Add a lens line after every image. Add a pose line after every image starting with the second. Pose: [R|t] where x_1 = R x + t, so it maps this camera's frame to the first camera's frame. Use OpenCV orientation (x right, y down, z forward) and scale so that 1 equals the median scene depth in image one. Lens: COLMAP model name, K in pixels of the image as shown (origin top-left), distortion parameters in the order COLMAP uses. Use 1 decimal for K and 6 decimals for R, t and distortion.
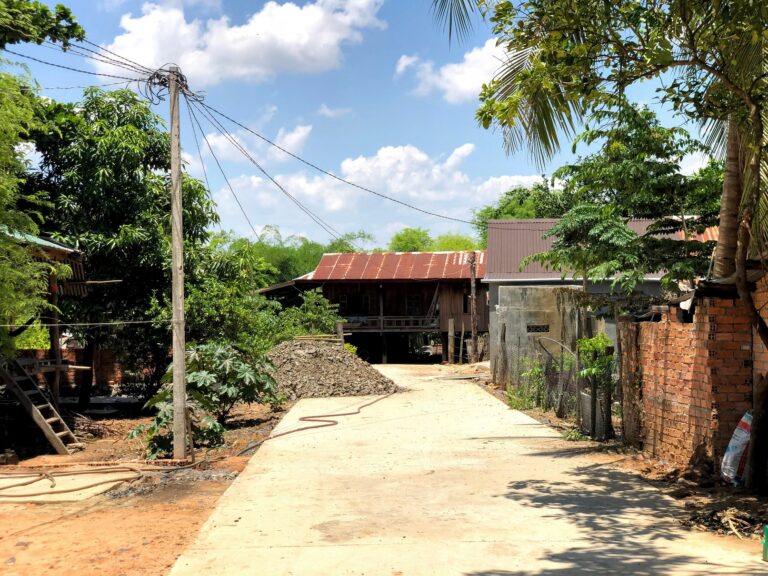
lens RADIAL K [[1156.6, 0, 383.9], [0, 1156.6, 289.0], [0, 0, 1]] dist [0.010193, 0.000000]
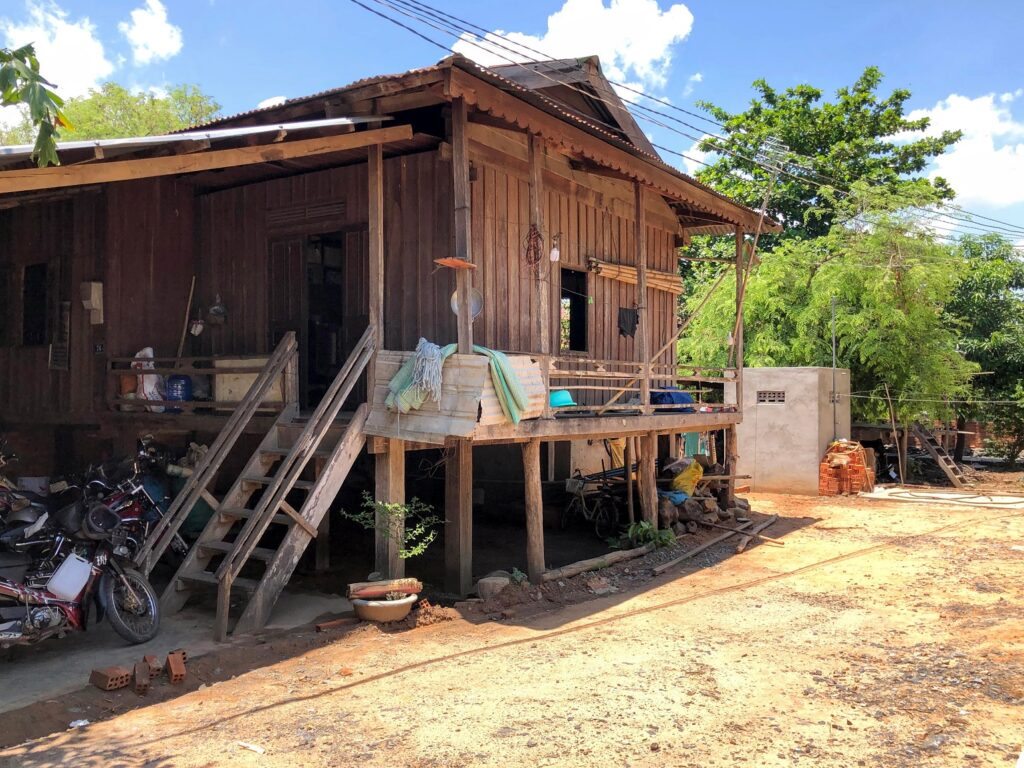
lens RADIAL K [[843.6, 0, 514.6], [0, 843.6, 380.9], [0, 0, 1]] dist [0.014016, 0.004292]
pose [[0.768643, 0.005892, -0.639650, -0.016320], [-0.002930, 0.999980, 0.005690, -0.001326], [0.639671, -0.002500, 0.768645, -0.149219]]
